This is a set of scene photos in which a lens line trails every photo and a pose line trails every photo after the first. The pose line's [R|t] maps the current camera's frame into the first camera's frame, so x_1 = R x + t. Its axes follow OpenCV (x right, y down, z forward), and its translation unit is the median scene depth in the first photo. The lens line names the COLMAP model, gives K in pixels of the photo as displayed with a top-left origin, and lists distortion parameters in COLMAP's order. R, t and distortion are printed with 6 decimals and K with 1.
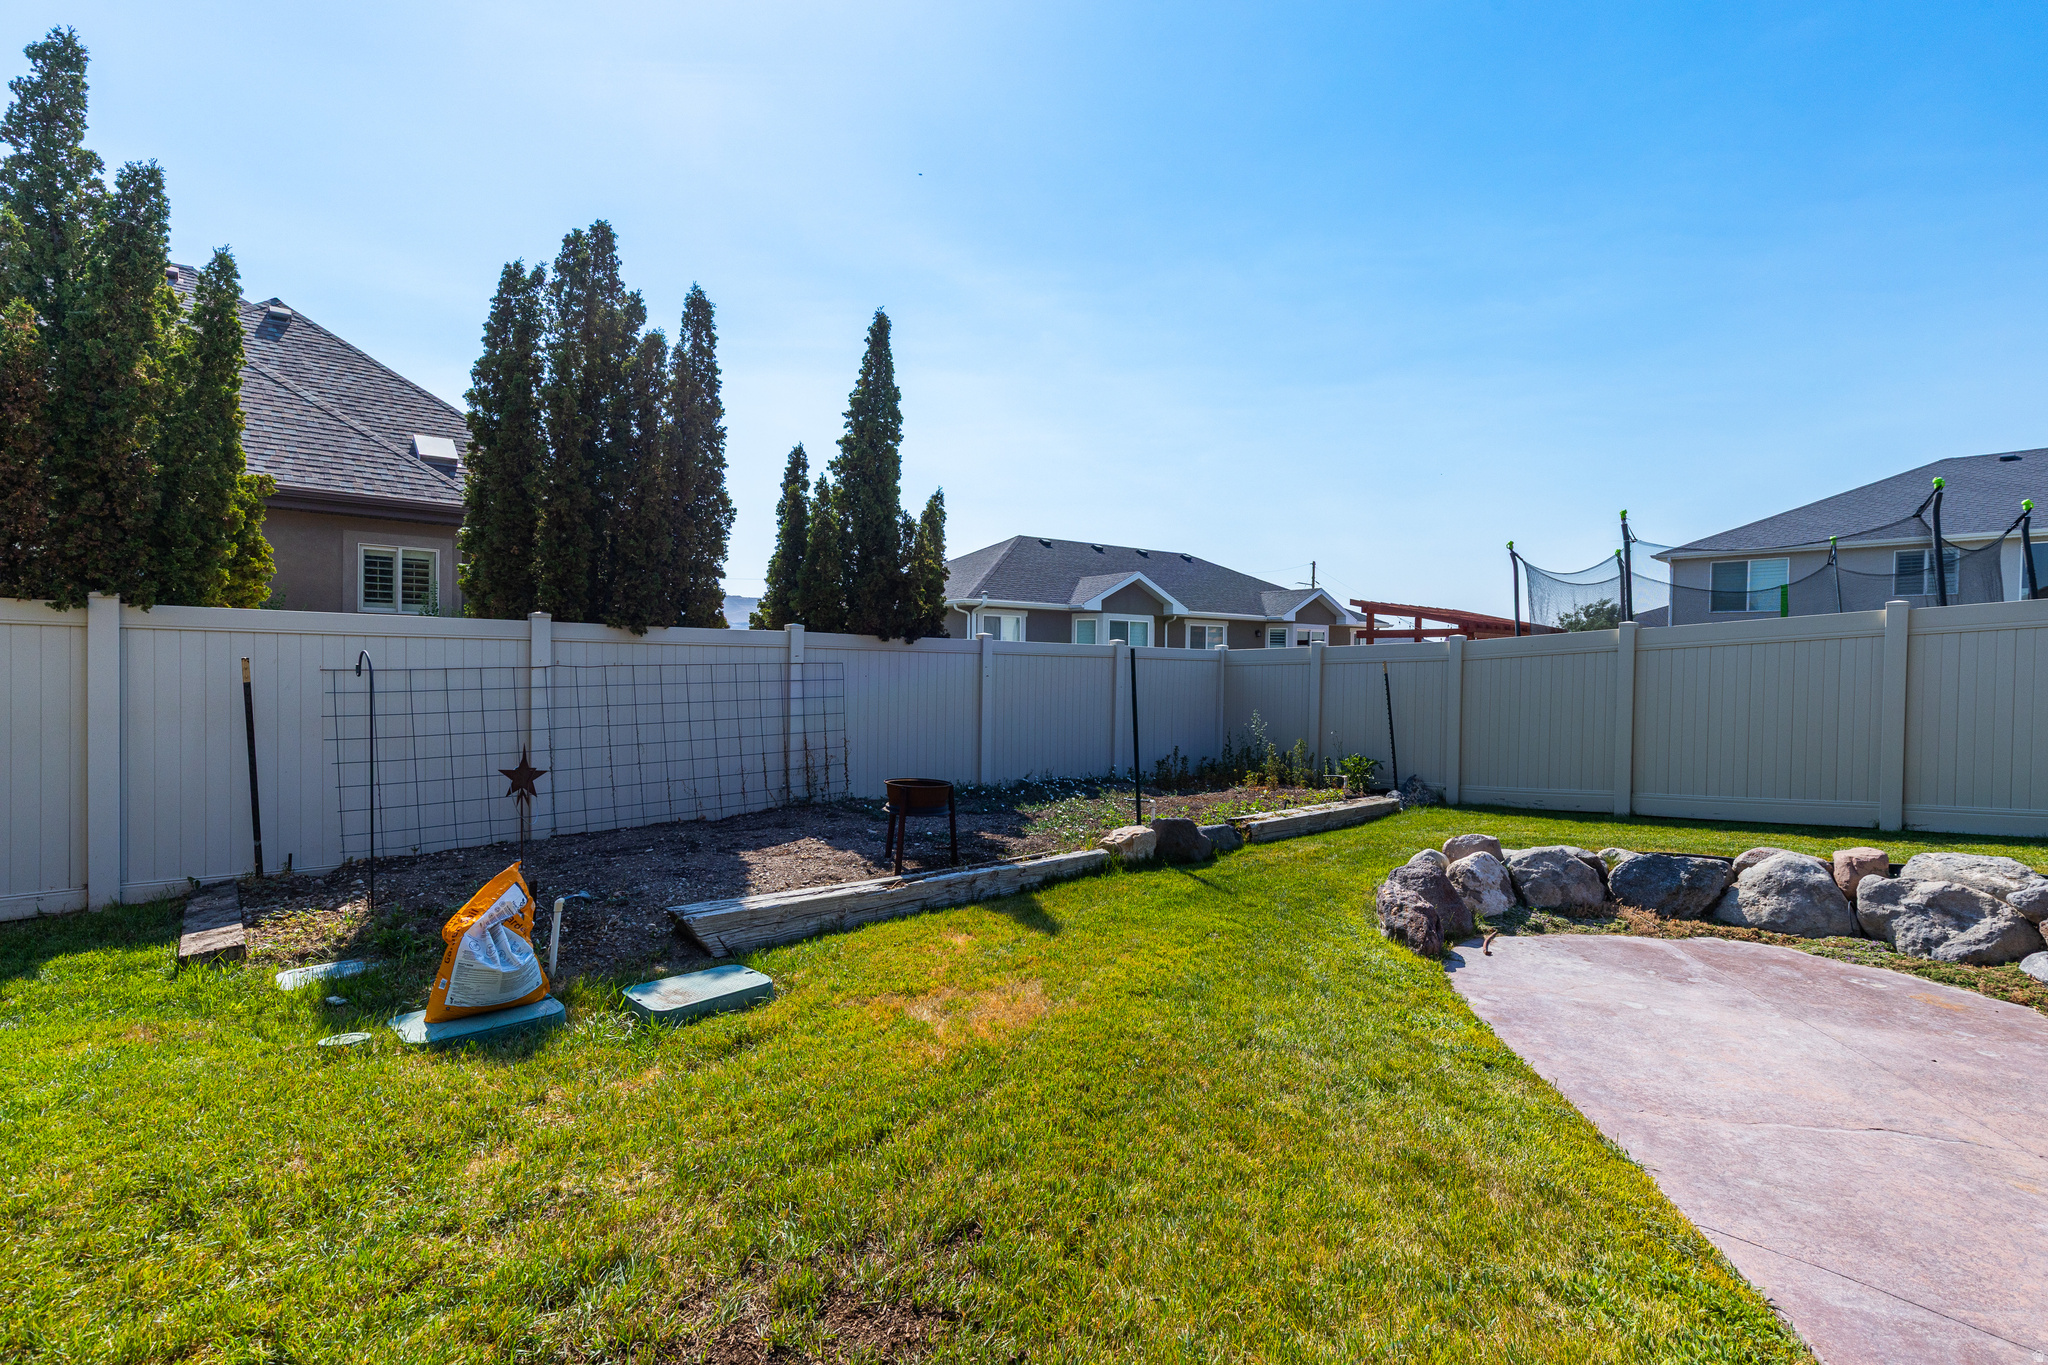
lens RADIAL K [[939.3, 0, 1029.7], [0, 939.3, 678.7], [0, 0, 1]] dist [-0.000137, -0.000341]
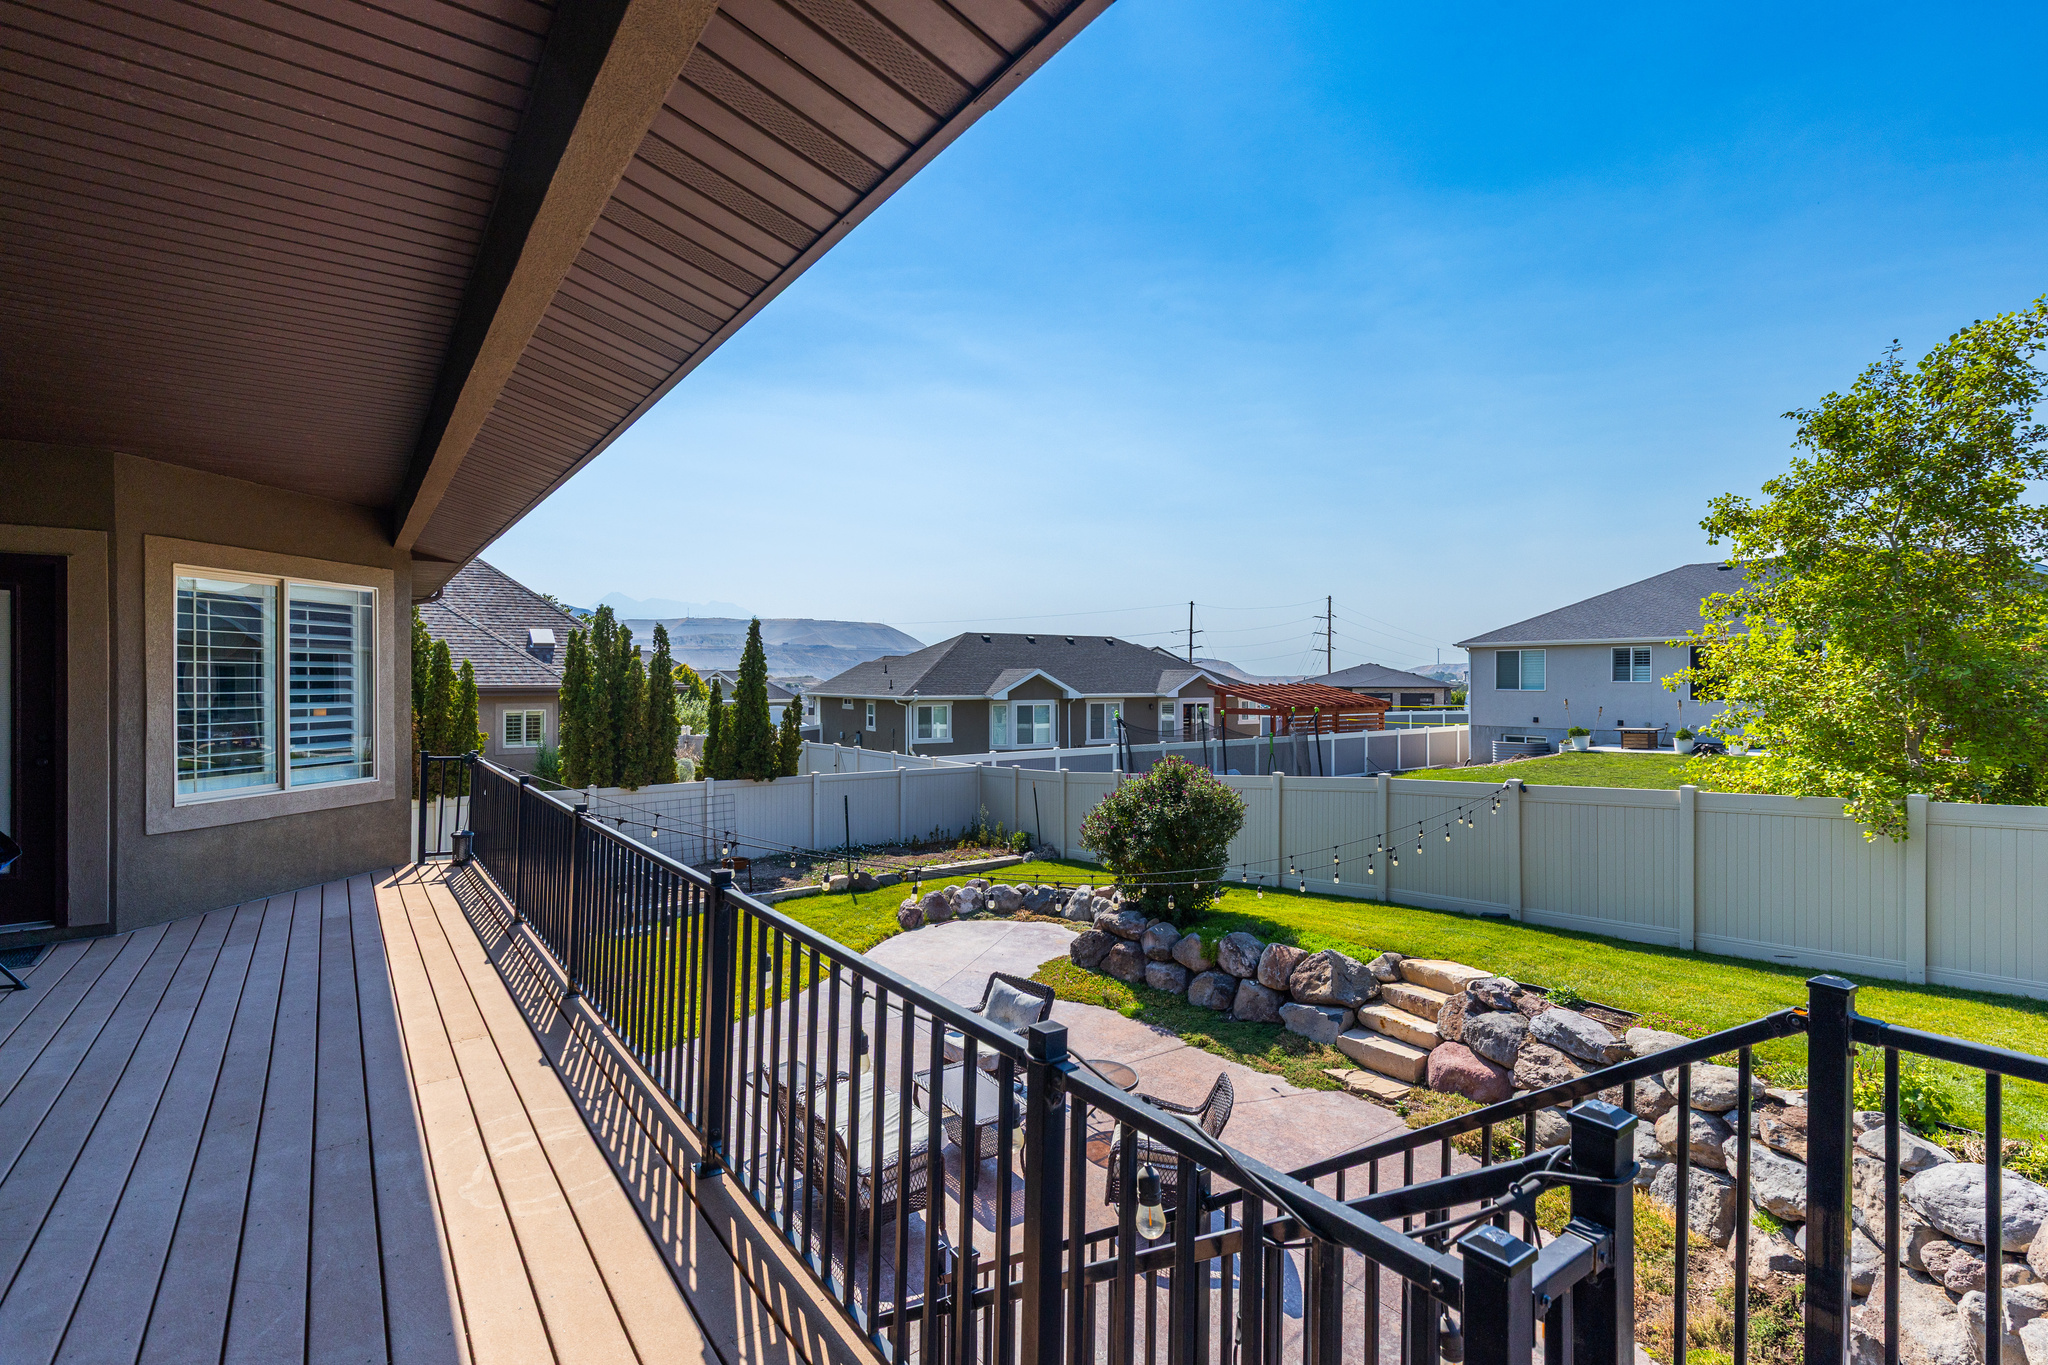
lens RADIAL K [[939.3, 0, 1019.6], [0, 939.3, 679.5], [0, 0, 1]] dist [-0.000137, -0.000341]
pose [[0.996491, -0.016745, -0.082004, 0.420822], [0.015076, 0.999667, -0.020935, -0.150722], [0.082327, 0.019625, 0.996412, -0.715410]]
